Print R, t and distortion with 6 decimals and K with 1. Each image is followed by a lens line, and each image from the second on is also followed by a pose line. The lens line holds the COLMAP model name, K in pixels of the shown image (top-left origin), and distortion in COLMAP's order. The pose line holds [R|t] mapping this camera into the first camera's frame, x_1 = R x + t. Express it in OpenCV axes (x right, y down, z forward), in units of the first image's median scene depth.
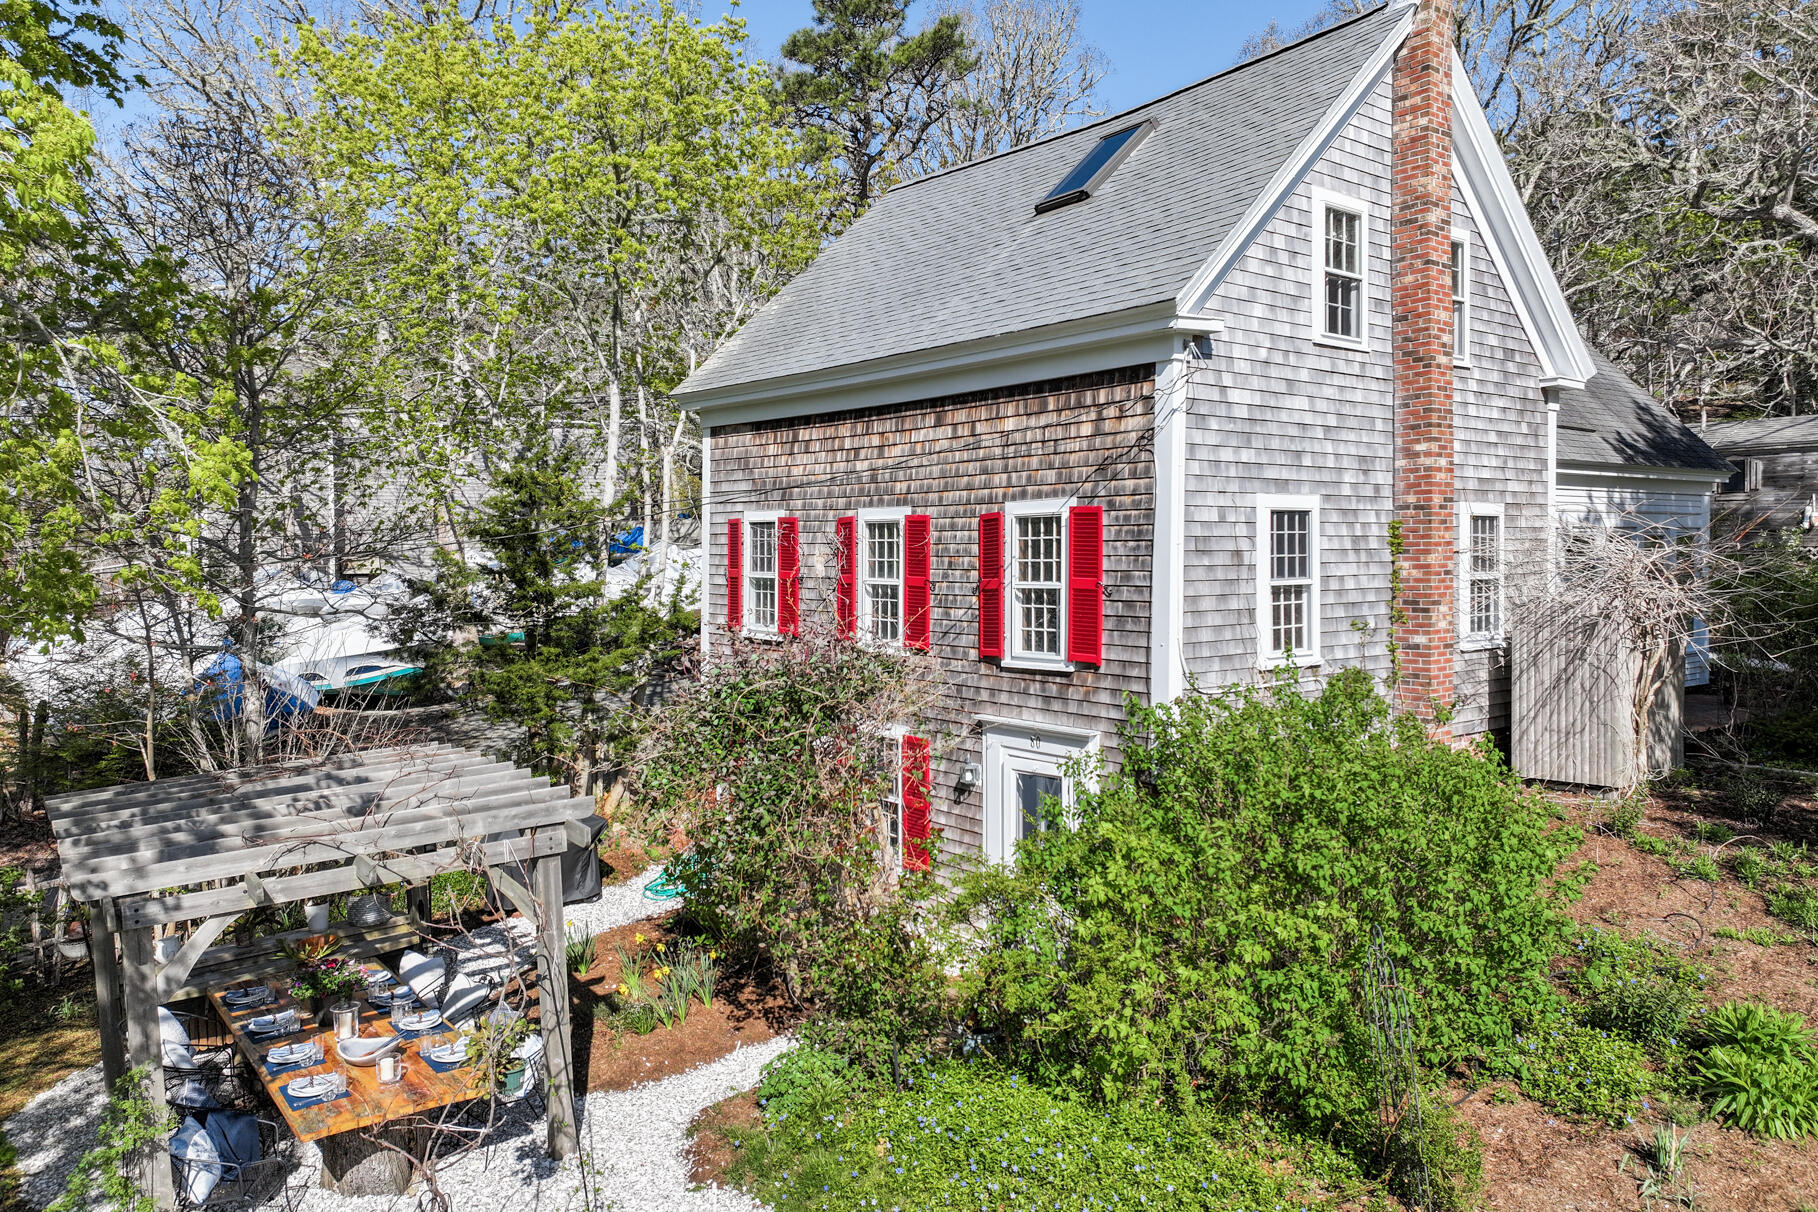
lens RADIAL K [[1269.9, 0, 909.0], [0, 1269.9, 606.0], [0, 0, 1]] dist [0.001767, -0.000570]
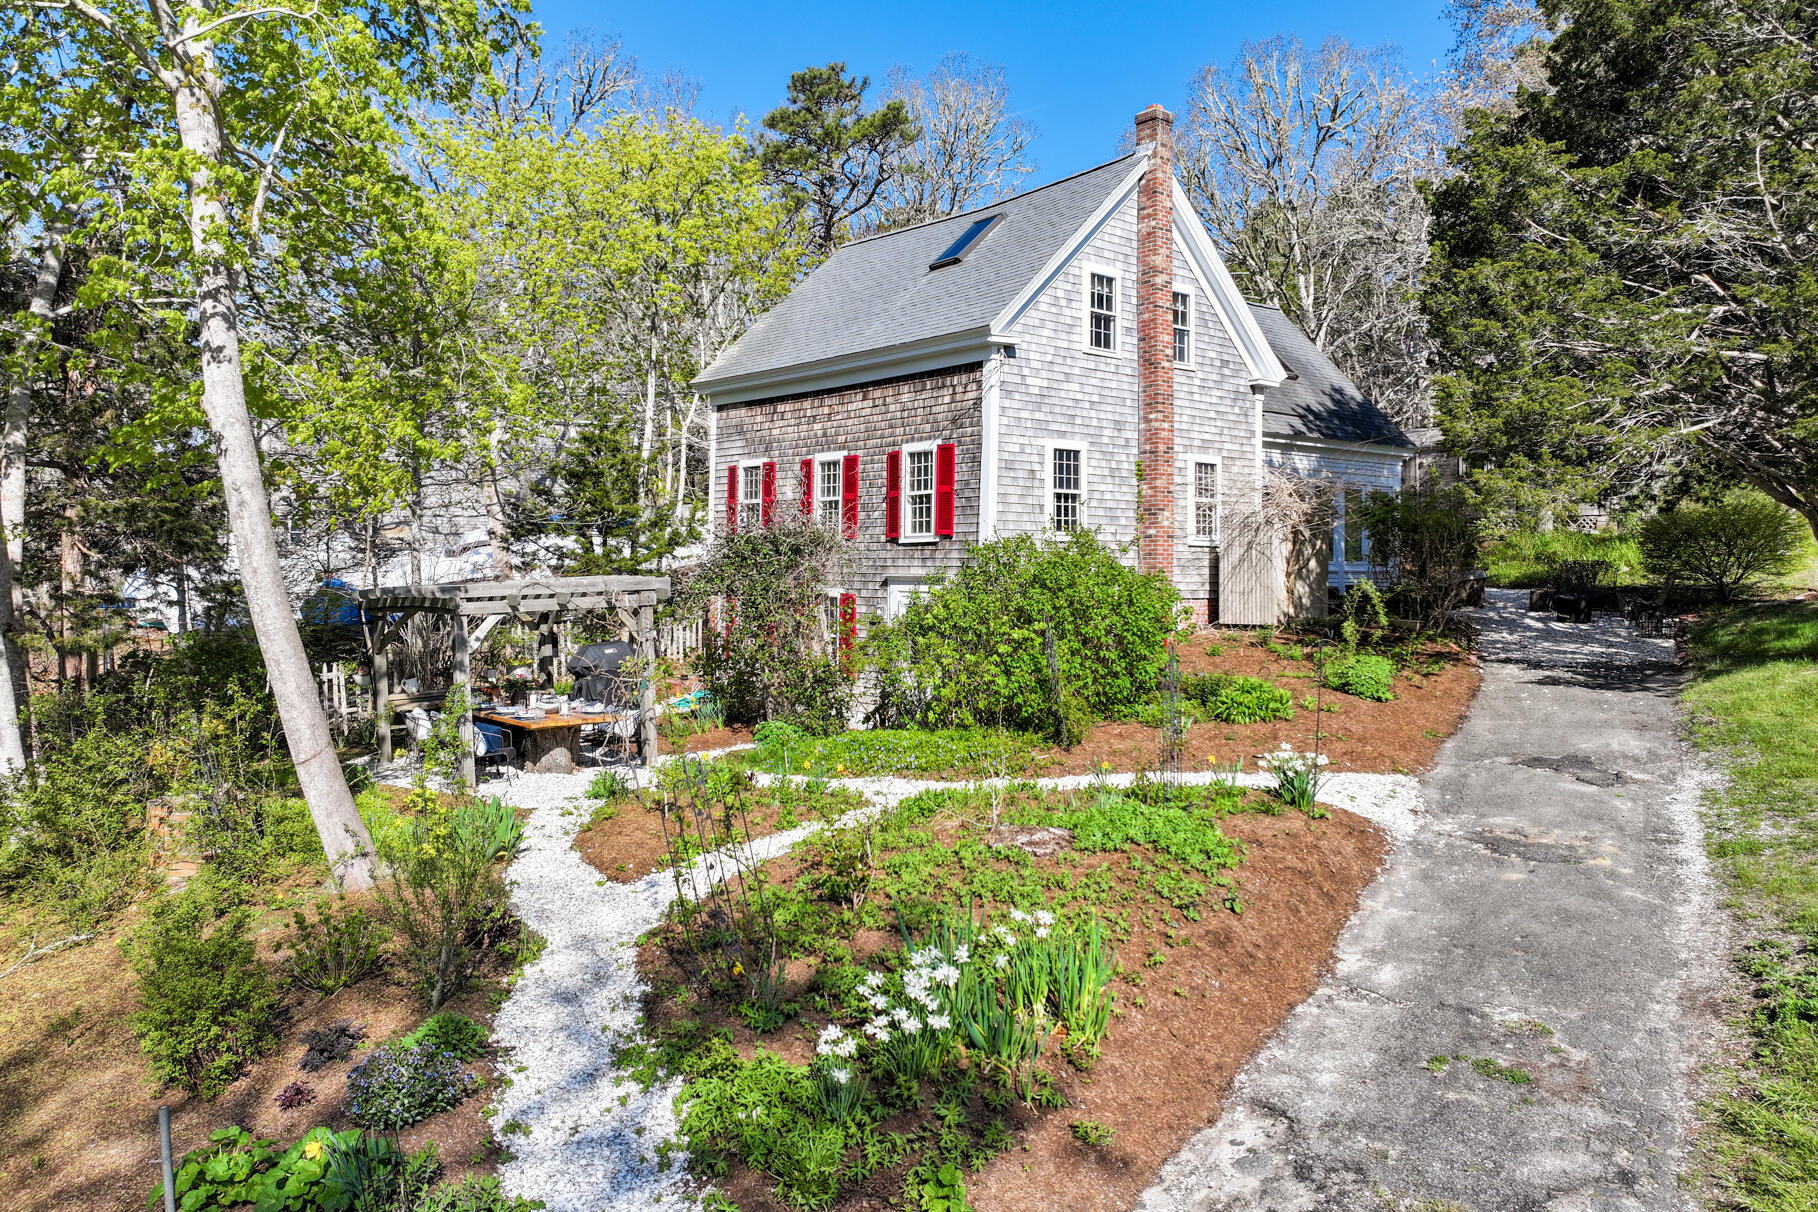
lens RADIAL K [[1267.1, 0, 906.1], [0, 1267.1, 576.2], [0, 0, 1]] dist [0.016369, -0.003059]
pose [[0.999596, 0.013667, 0.024930, 0.041264], [-0.012698, 0.999174, -0.038603, 0.153192], [-0.025437, 0.038270, 0.998944, -0.646039]]
